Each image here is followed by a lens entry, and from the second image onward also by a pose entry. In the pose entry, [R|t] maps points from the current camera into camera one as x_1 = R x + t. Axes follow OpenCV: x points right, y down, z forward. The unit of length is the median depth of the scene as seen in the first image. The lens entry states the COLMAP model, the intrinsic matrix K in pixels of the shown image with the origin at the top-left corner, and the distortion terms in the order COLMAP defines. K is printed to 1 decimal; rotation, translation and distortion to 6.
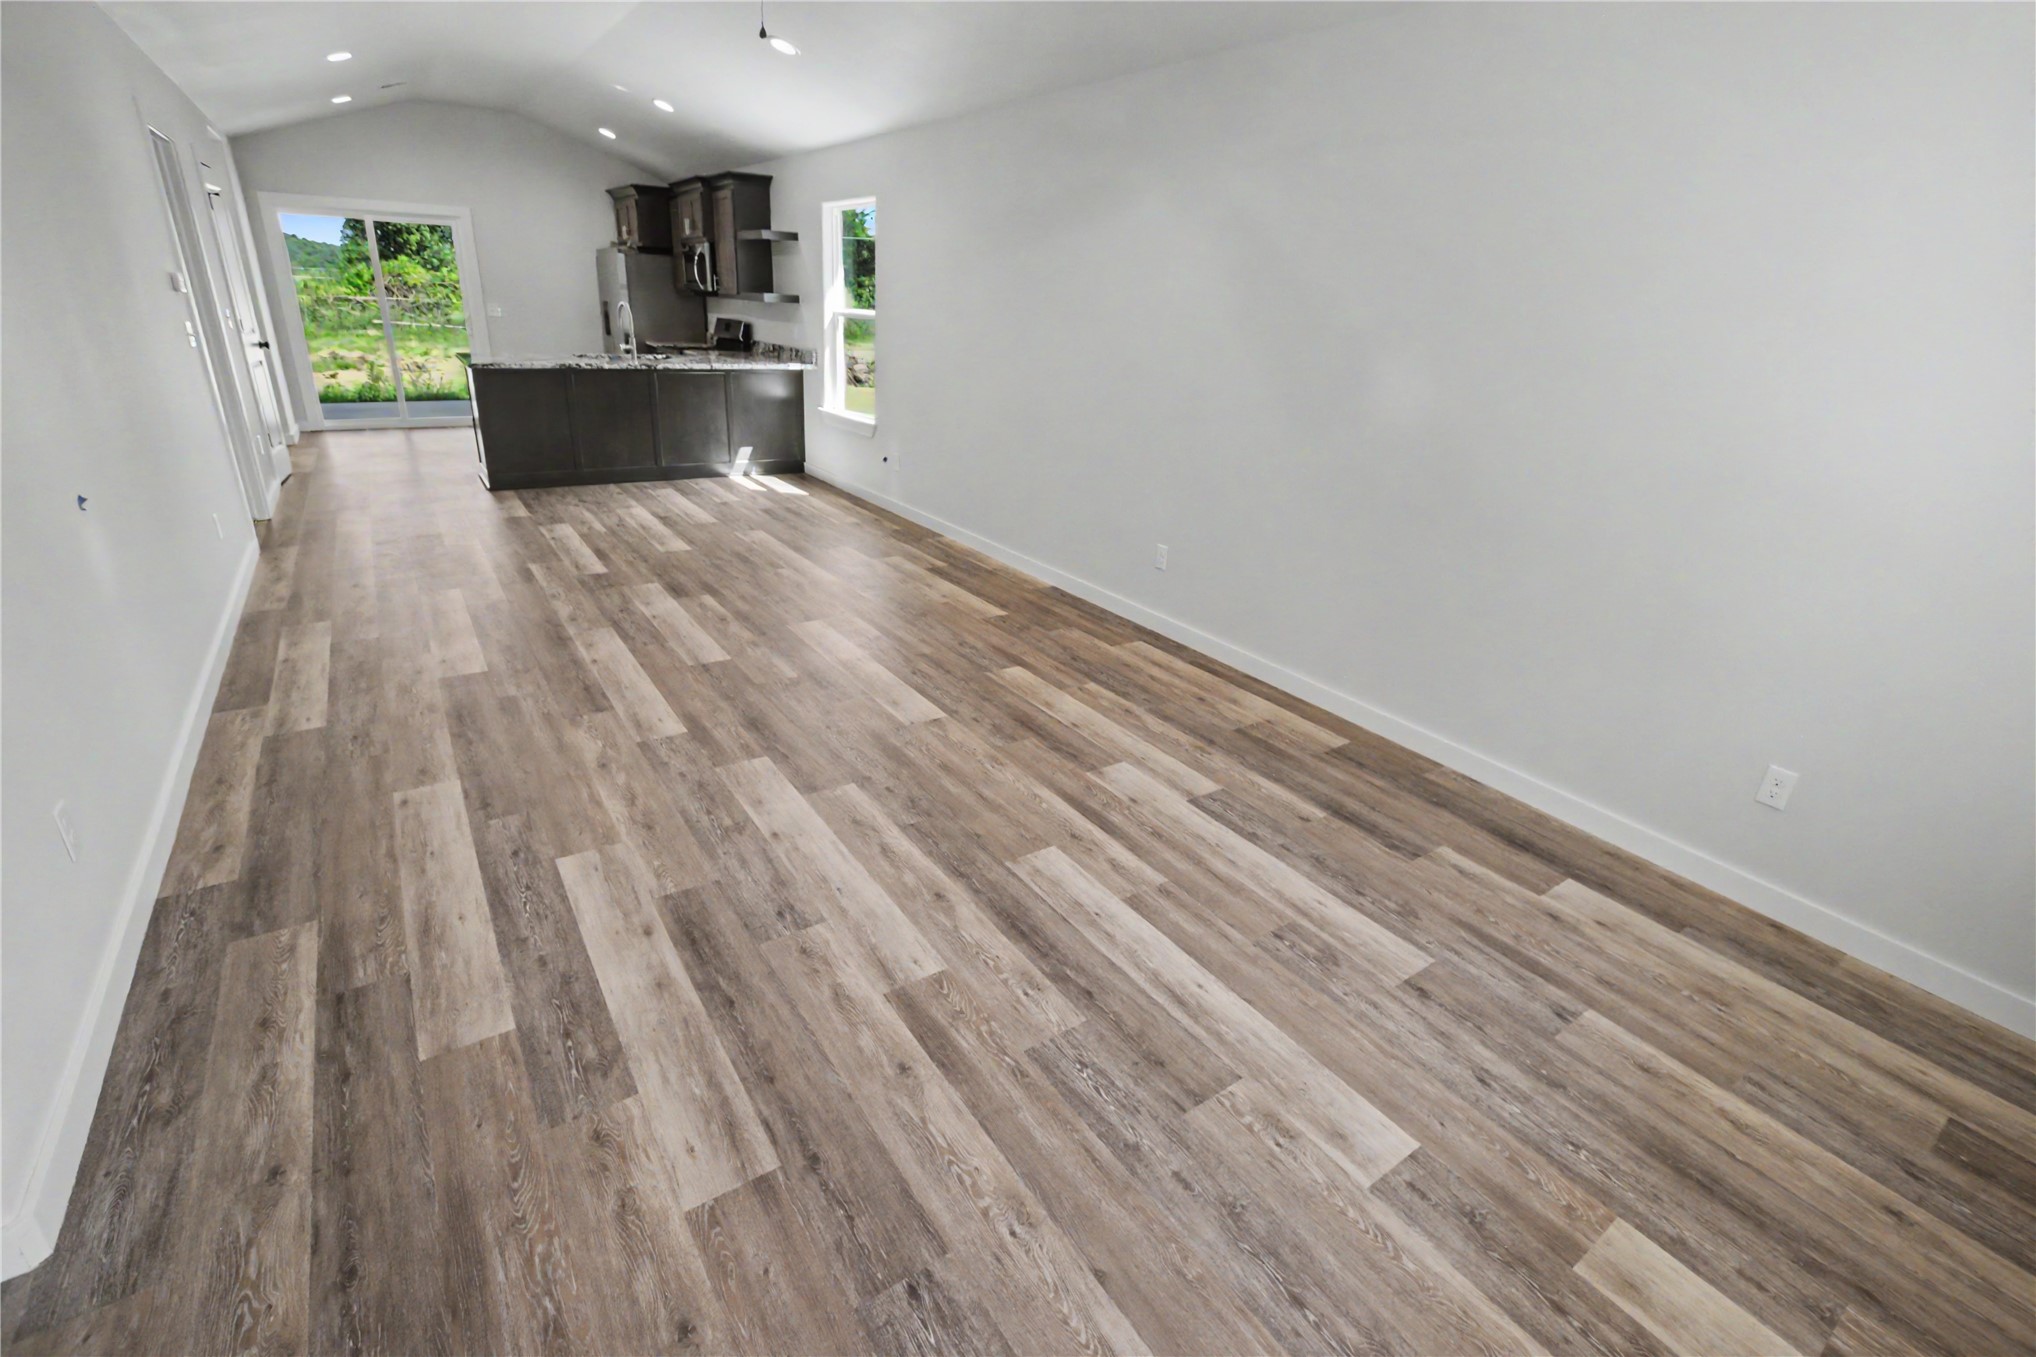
lens RADIAL K [[896.5, 0, 1020.0], [0, 896.5, 680.8], [0, 0, 1]] dist [-0.039128, 0.007438]
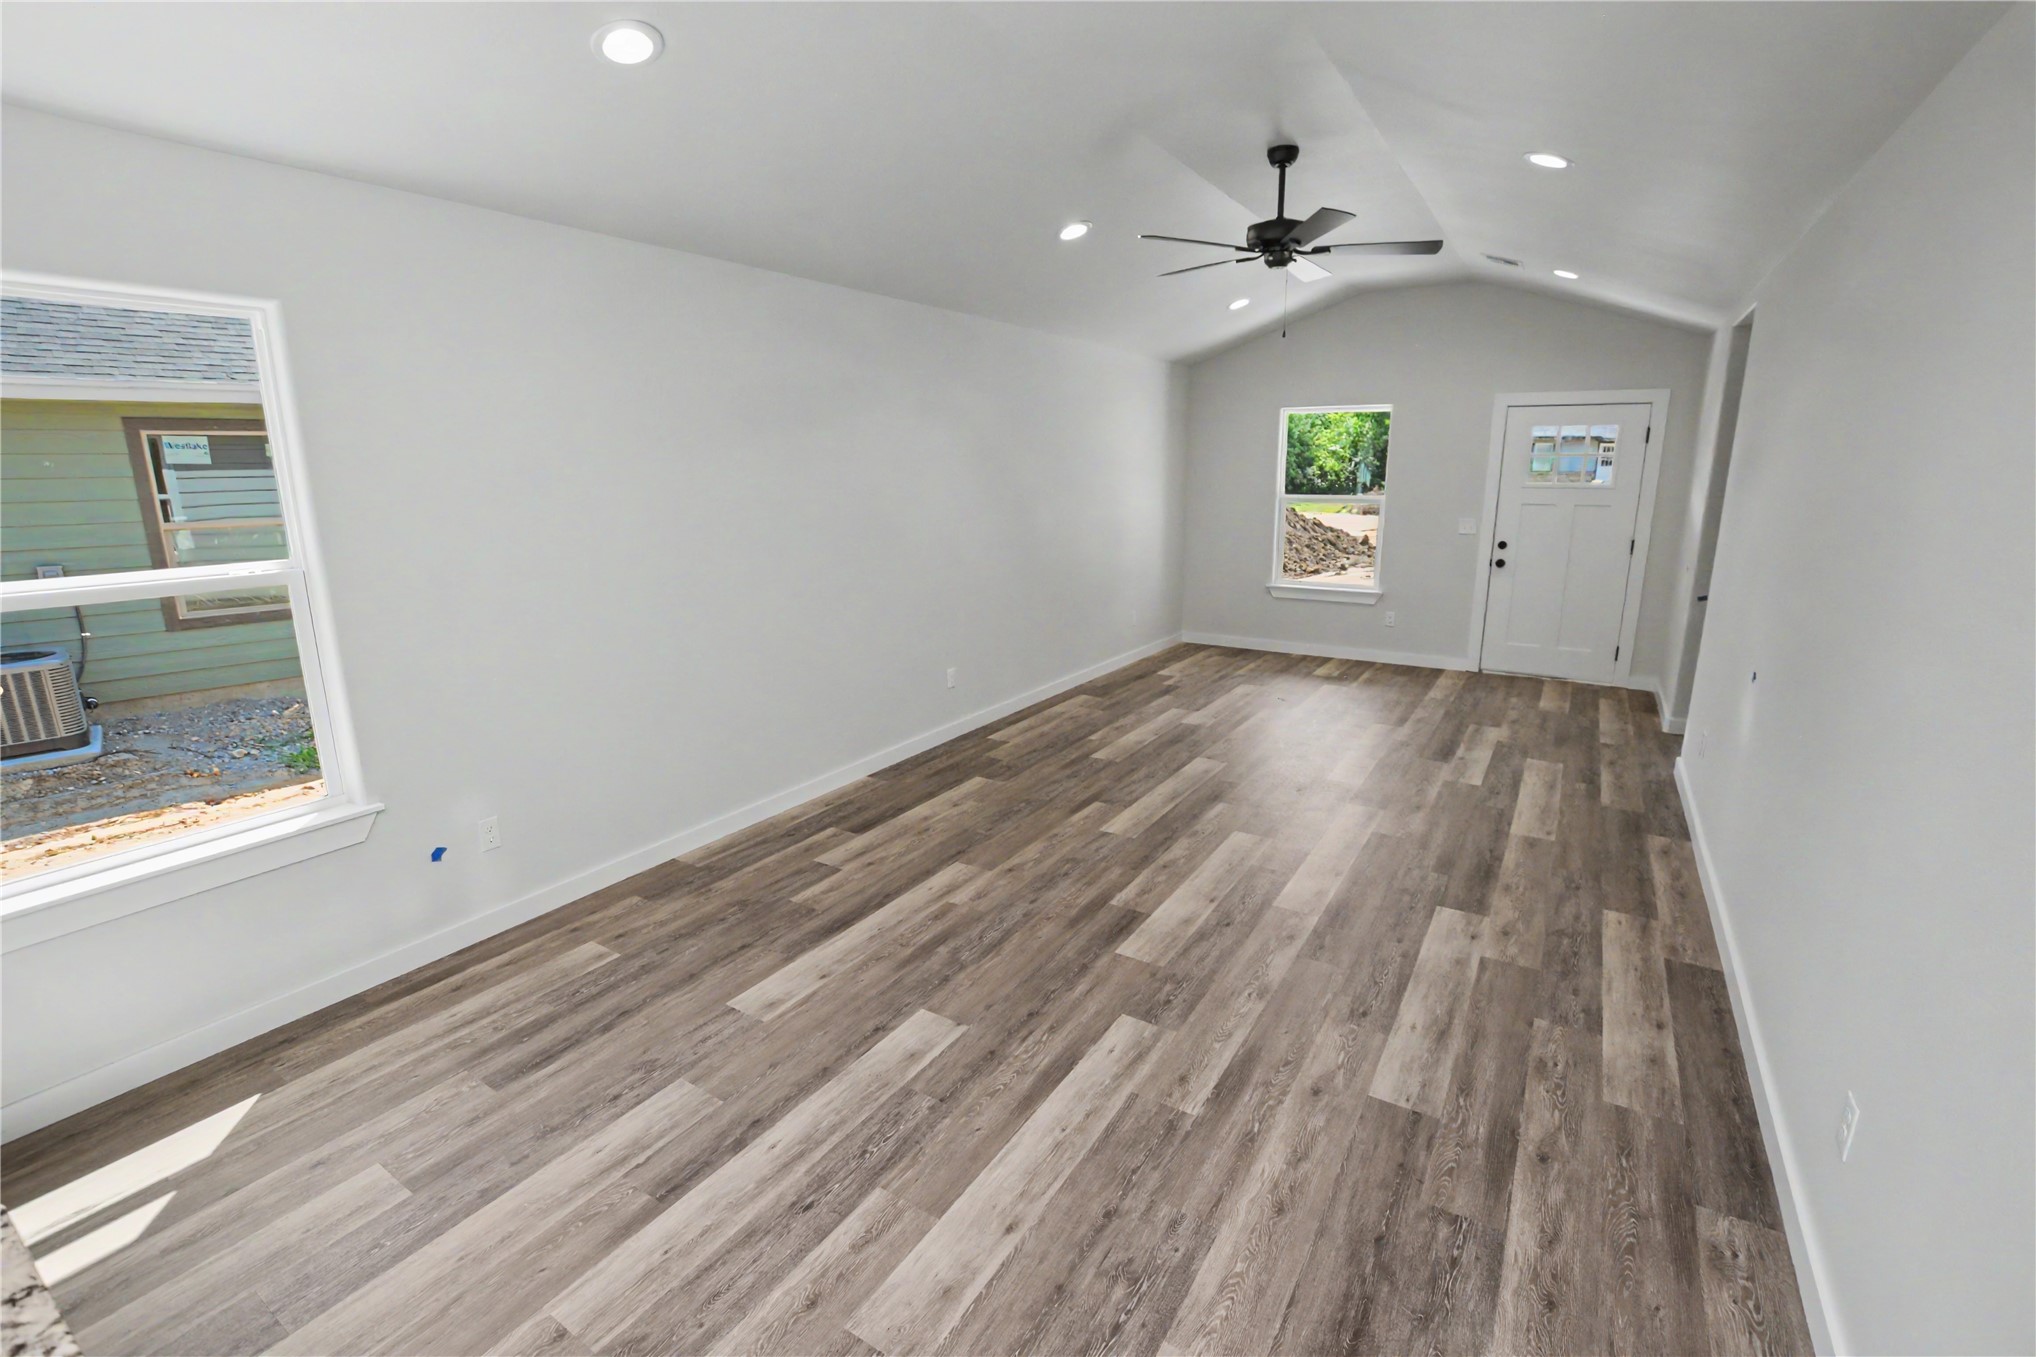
lens RADIAL K [[896.5, 0, 1020.0], [0, 896.5, 680.8], [0, 0, 1]] dist [-0.039128, 0.007438]
pose [[-0.389842, -0.268690, 0.880812, -1.458100], [0.345675, 0.843845, 0.410407, -0.917160], [-0.853541, 0.464468, -0.236087, 1.820825]]
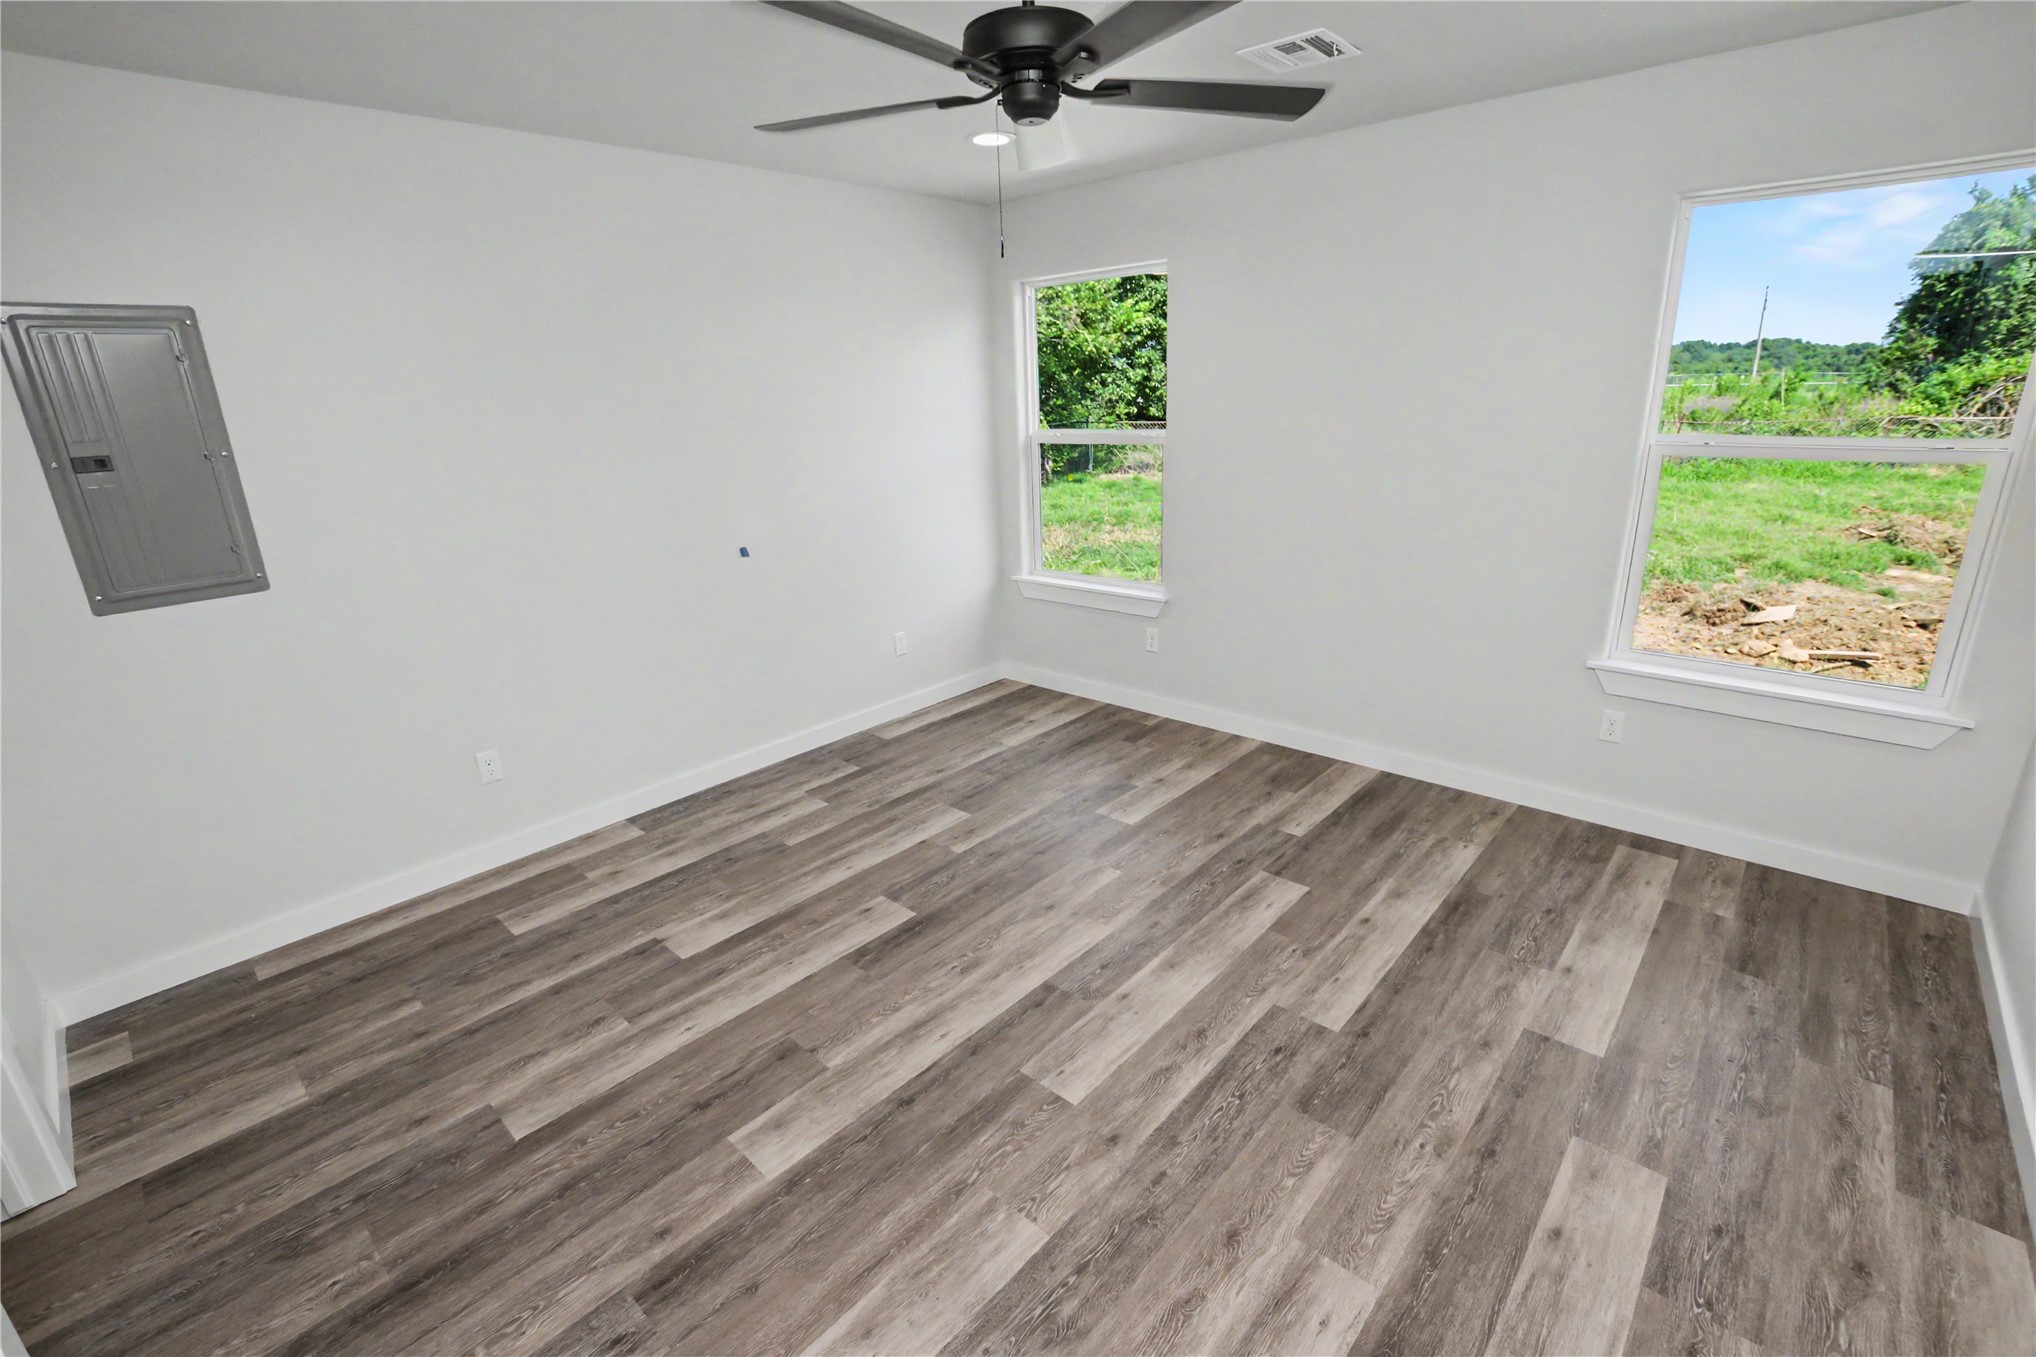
lens RADIAL K [[896.5, 0, 1020.0], [0, 896.5, 680.8], [0, 0, 1]] dist [-0.039128, 0.007438]
pose [[0.228082, 0.237045, -0.944345, -2.510151], [-0.335795, 0.929553, 0.152230, -1.254818], [0.913904, 0.282386, 0.291612, 2.495082]]
